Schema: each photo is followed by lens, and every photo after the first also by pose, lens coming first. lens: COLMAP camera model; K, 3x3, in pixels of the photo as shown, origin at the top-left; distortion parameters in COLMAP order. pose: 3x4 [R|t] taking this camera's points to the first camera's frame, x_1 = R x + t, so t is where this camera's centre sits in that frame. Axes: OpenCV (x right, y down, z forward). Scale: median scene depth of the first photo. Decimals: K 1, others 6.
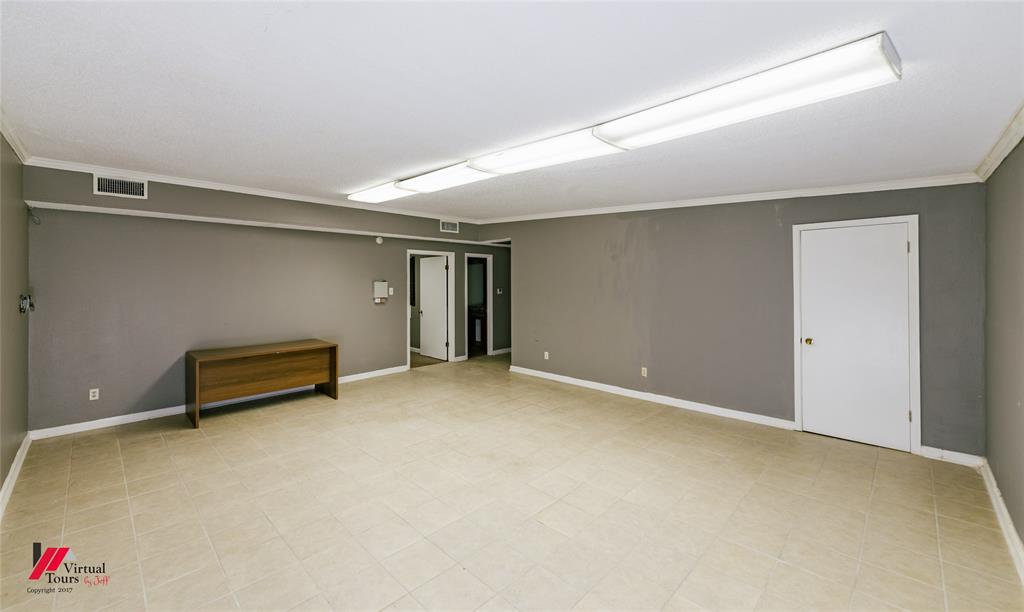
lens RADIAL K [[401.6, 0, 512.3], [0, 401.6, 277.7], [0, 0, 1]] dist [0.001499, 0.000074]
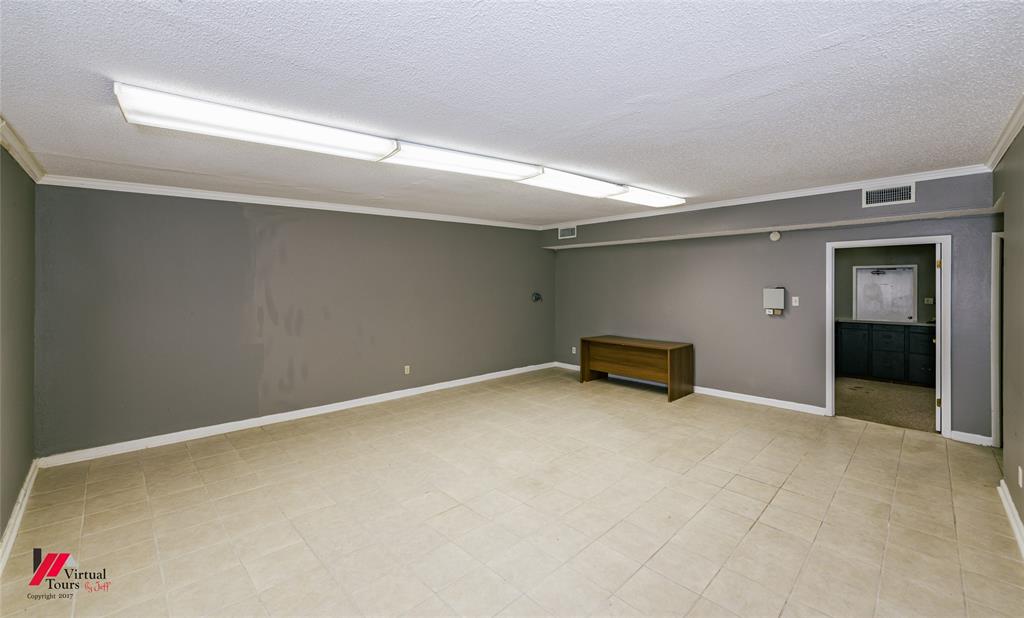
lens RADIAL K [[406.0, 0, 512.3], [0, 406.0, 286.9], [0, 0, 1]] dist [0.000145, -0.000046]
pose [[-0.023529, 0.001825, -0.999721, 0.506722], [0.003718, 0.999992, 0.001738, 0.003900], [0.999716, -0.003676, -0.023535, 0.517546]]
